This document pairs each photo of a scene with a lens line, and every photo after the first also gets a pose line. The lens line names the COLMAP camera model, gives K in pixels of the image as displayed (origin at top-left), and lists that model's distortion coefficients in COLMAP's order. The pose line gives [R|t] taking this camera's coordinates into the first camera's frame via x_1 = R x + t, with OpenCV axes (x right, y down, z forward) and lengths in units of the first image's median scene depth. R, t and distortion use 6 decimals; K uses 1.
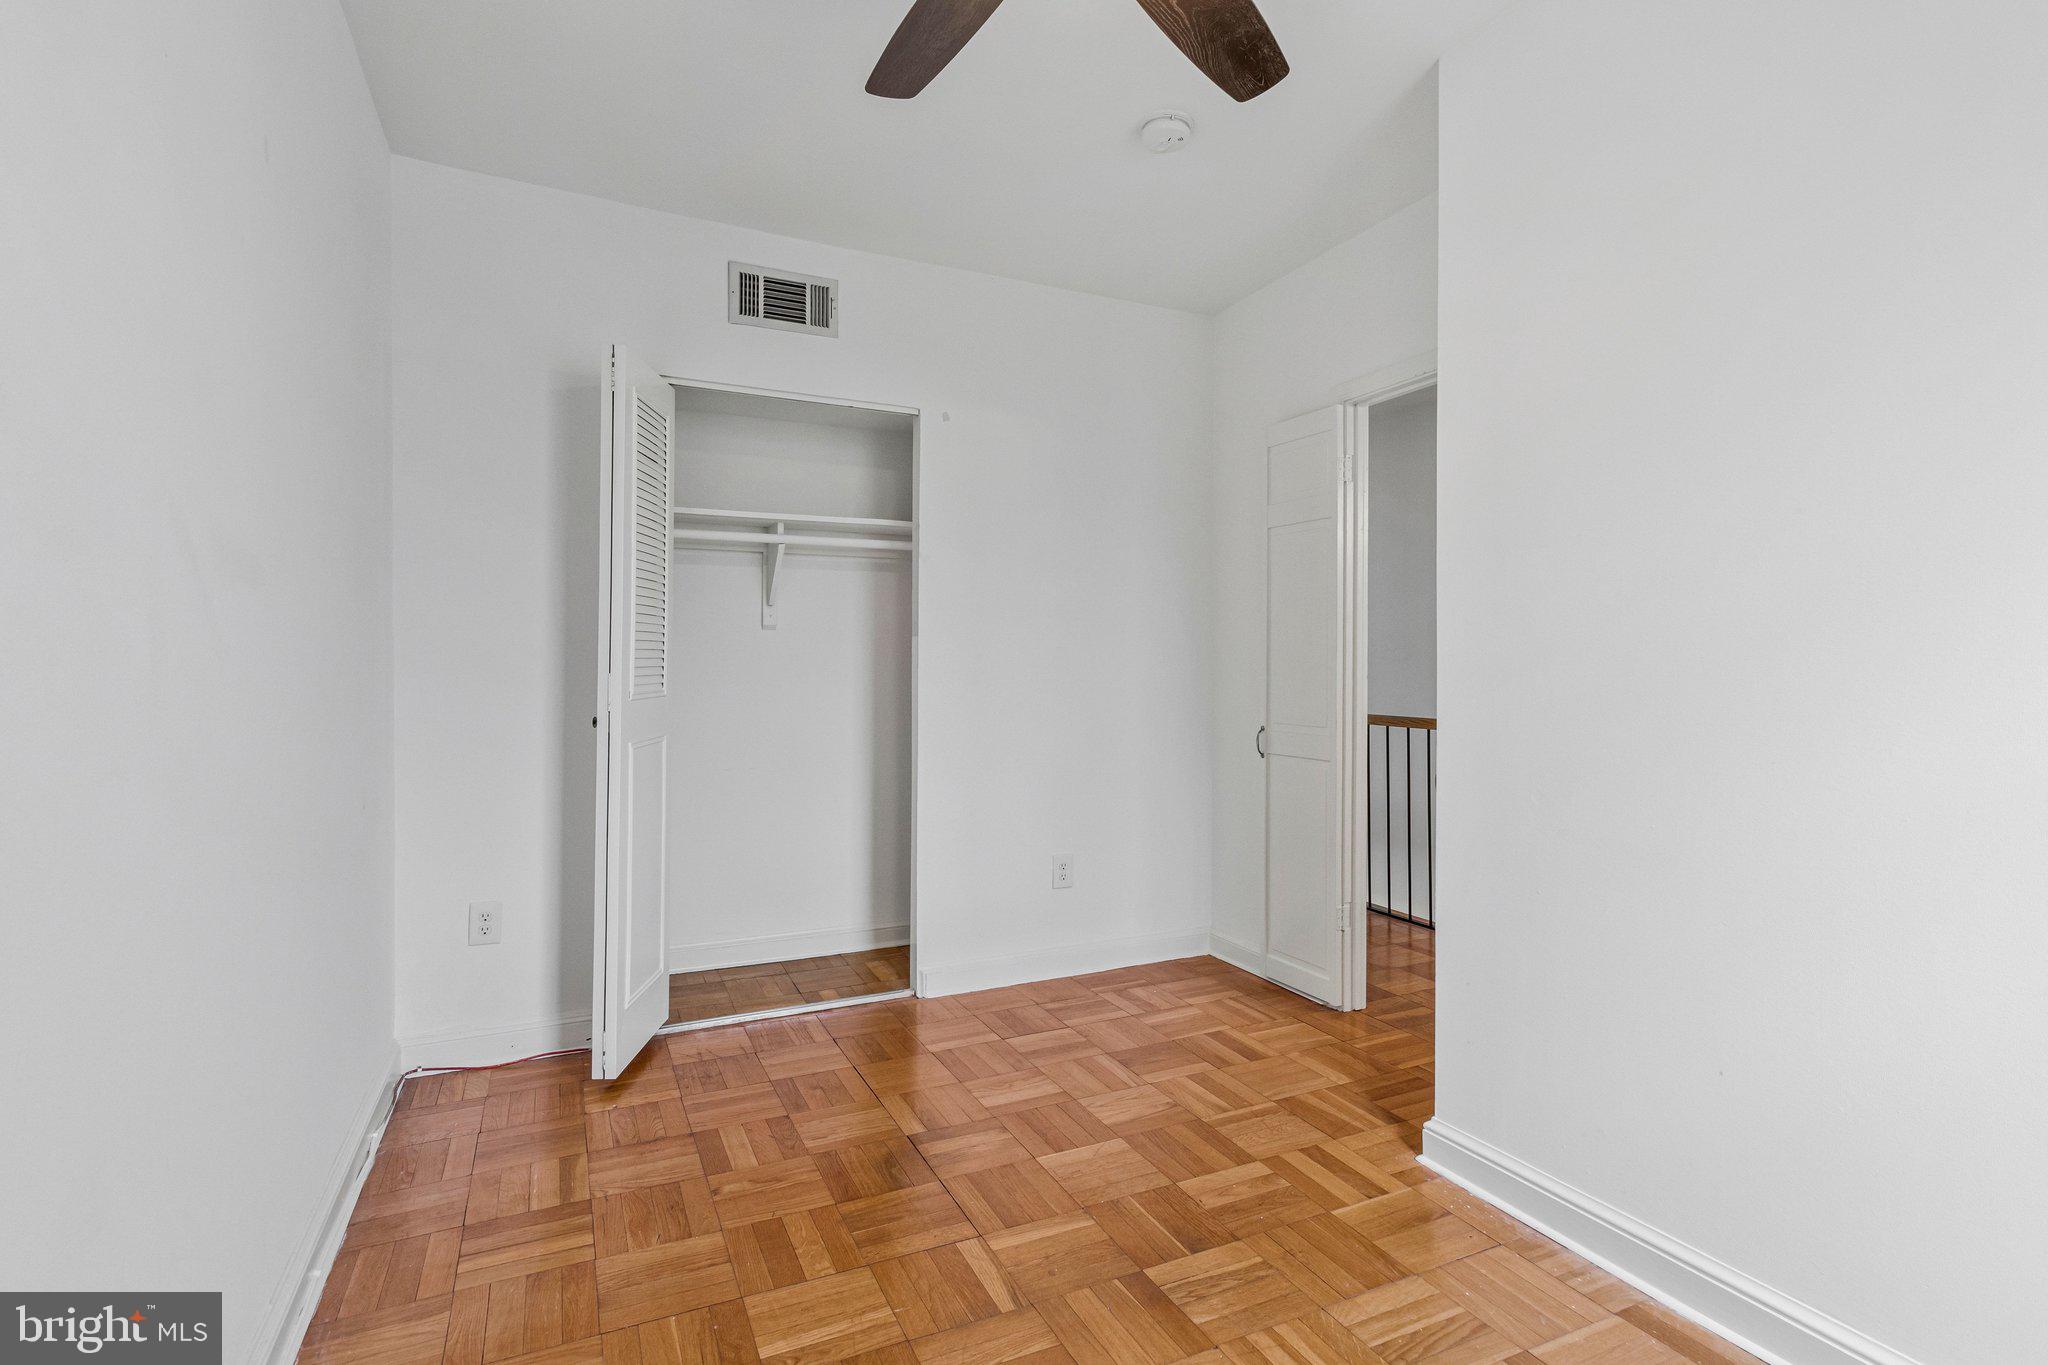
lens RADIAL K [[944.5, 0, 1016.3], [0, 944.5, 659.2], [0, 0, 1]] dist [0.003489, 0.000392]
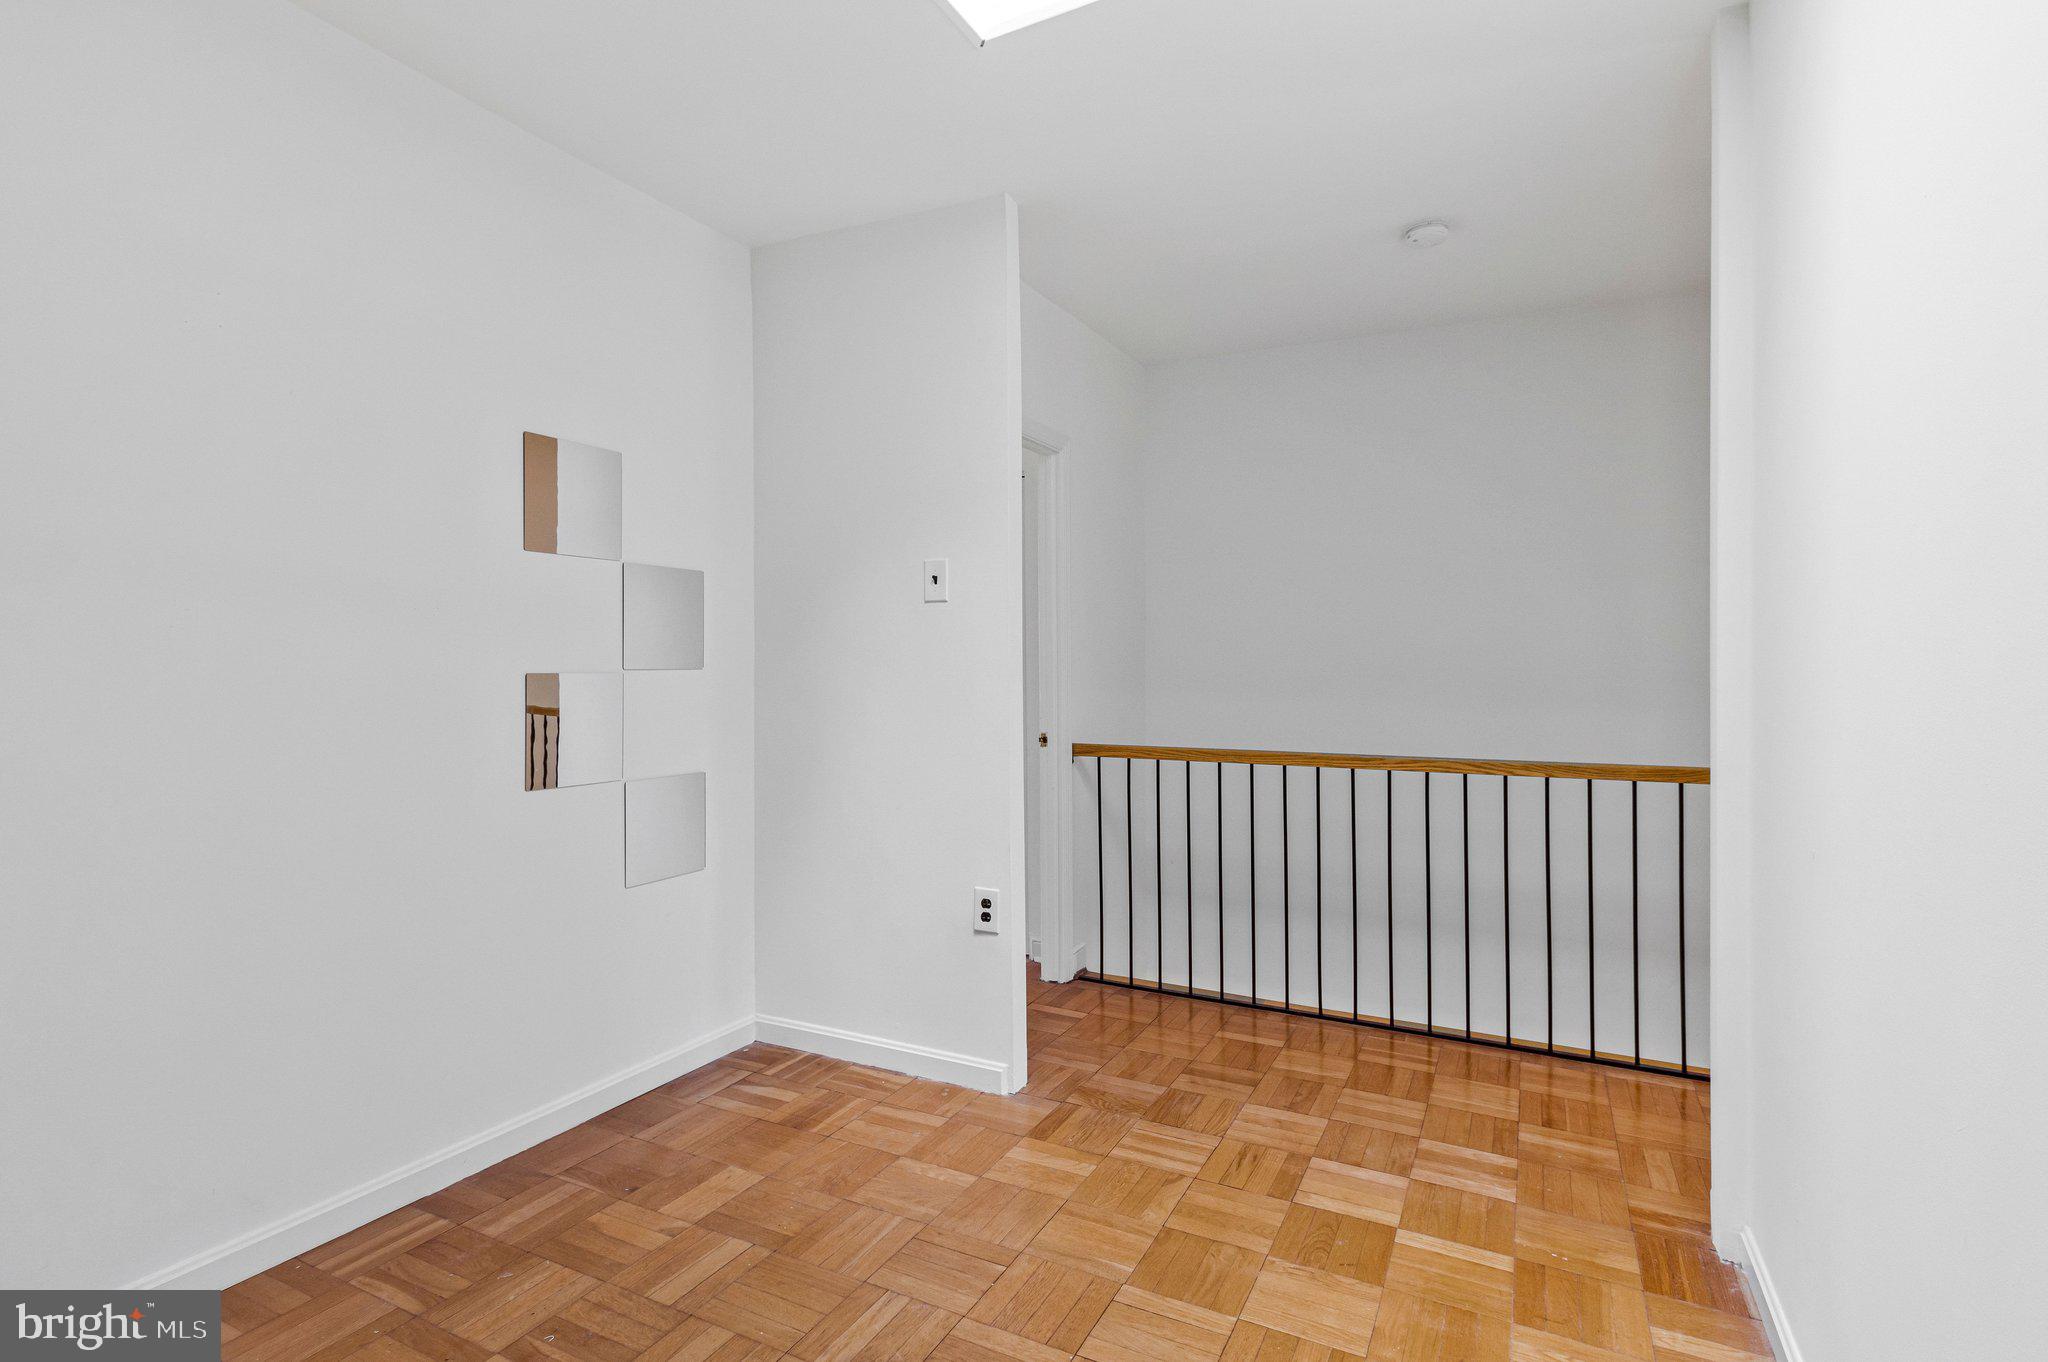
lens RADIAL K [[944.5, 0, 1016.3], [0, 944.5, 657.7], [0, 0, 1]] dist [0.003489, 0.000392]
pose [[0.796384, 0.021013, 0.604426, -0.252013], [-0.009079, 0.999699, -0.022792, 0.002105], [-0.604723, 0.012664, 0.796335, 0.514527]]
